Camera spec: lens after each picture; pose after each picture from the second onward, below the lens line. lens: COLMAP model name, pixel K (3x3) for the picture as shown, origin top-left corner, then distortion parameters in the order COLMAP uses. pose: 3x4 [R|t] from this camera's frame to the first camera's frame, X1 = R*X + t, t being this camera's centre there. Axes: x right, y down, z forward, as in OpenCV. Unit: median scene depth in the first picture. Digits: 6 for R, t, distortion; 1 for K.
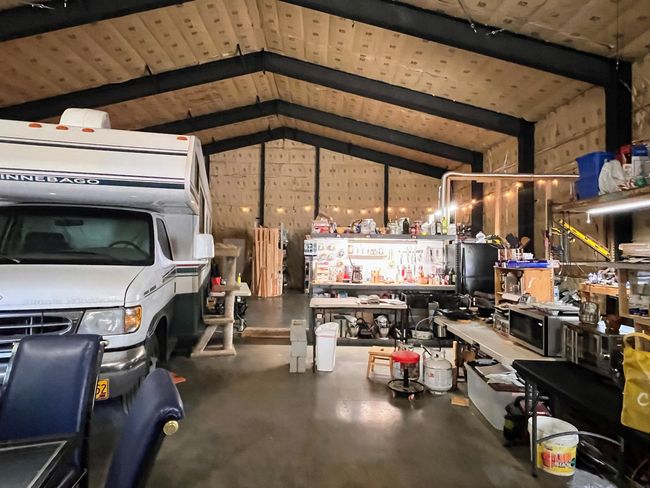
lens RADIAL K [[347.9, 0, 325.0], [0, 347.9, 244.0], [0, 0, 1]] dist [0.003109, 0.000121]
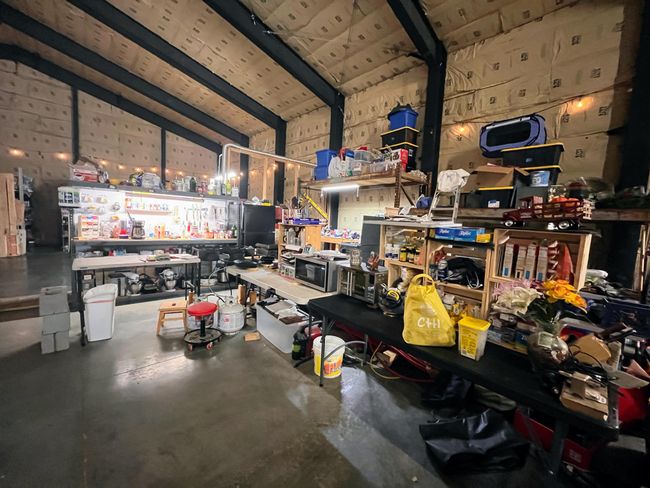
lens RADIAL K [[261.1, 0, 325.0], [0, 261.1, 244.0], [0, 0, 1]] dist [-0.005481, -0.000064]
pose [[0.743753, -0.036474, 0.667459, -0.005164], [-0.057730, 0.991275, 0.118498, 0.011592], [-0.665957, -0.126665, 0.735158, 0.128580]]
